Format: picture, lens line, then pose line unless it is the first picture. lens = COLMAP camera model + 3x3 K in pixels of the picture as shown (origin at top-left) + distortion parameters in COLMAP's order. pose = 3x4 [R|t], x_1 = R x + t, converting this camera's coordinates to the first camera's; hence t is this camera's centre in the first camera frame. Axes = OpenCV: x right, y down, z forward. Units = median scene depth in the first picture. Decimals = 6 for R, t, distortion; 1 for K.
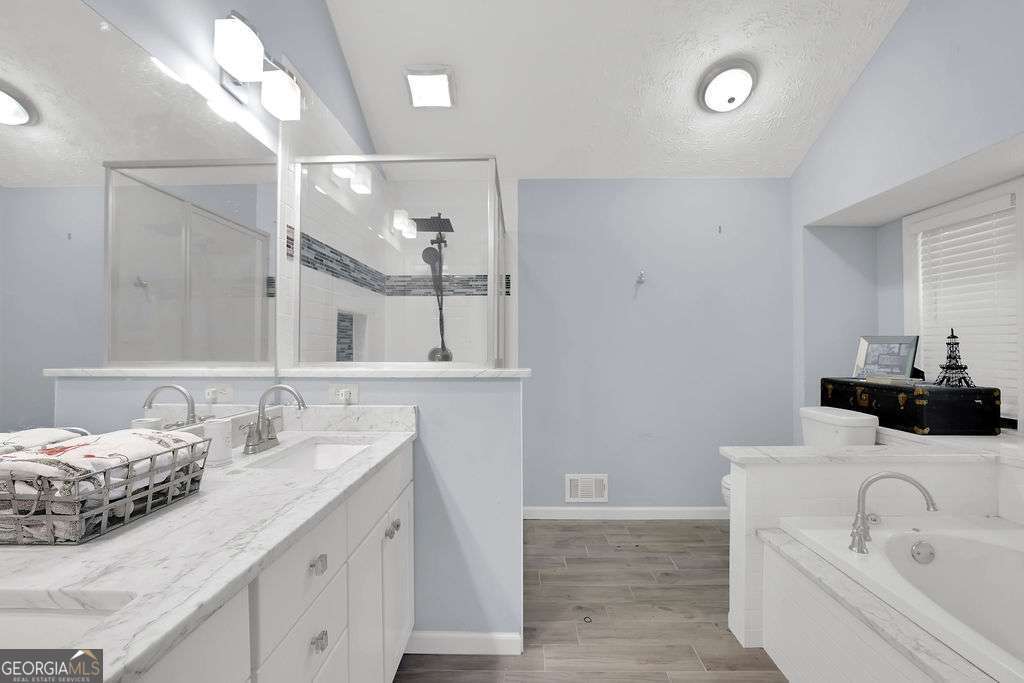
lens RADIAL K [[454.4, 0, 508.6], [0, 454.4, 343.4], [0, 0, 1]] dist [-0.047882, 0.019686]
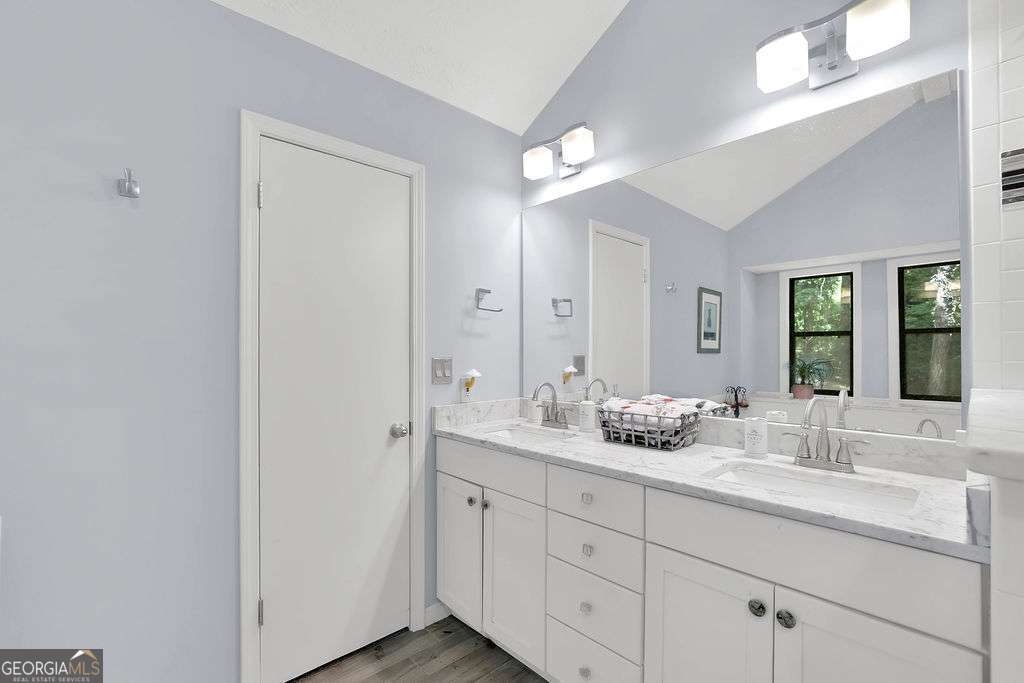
lens RADIAL K [[452.9, 0, 514.6], [0, 452.9, 348.4], [0, 0, 1]] dist [-0.001181, 0.017981]
pose [[-0.704742, 0.001653, -0.709462, 0.437040], [0.012861, 0.999863, -0.010446, -0.002486], [0.709347, -0.016487, -0.704666, 0.987994]]
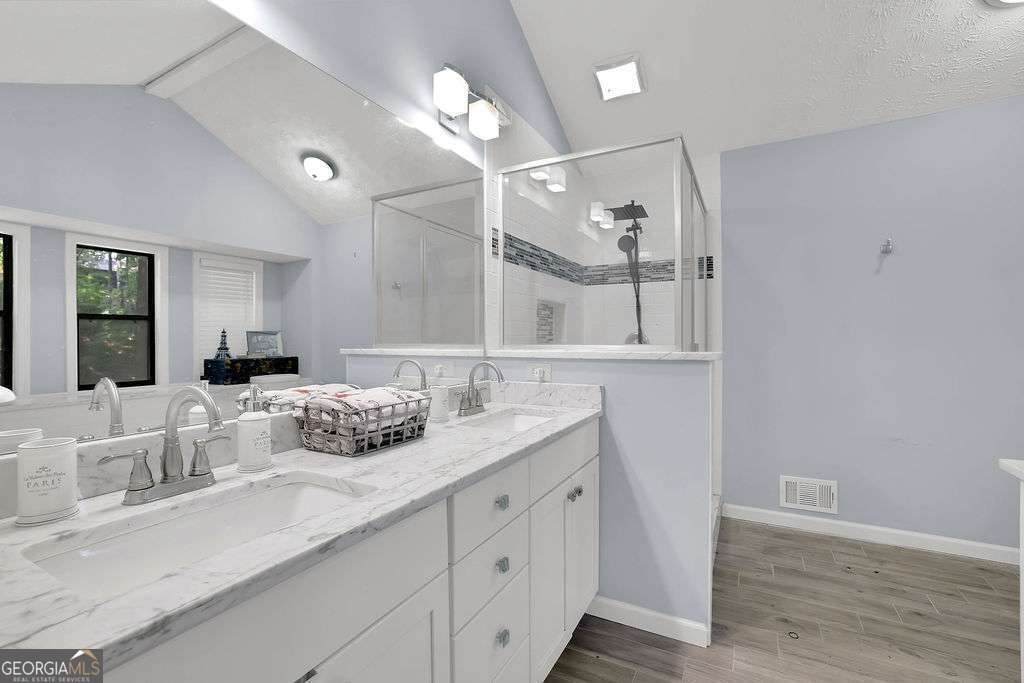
lens RADIAL K [[454.0, 0, 497.8], [0, 454.0, 341.8], [0, 0, 1]] dist [-0.051382, 0.021969]
pose [[0.884148, -0.001451, -0.467204, 0.074804], [0.007654, 0.999906, 0.011380, 0.021335], [0.467143, -0.013638, 0.884076, -0.049150]]
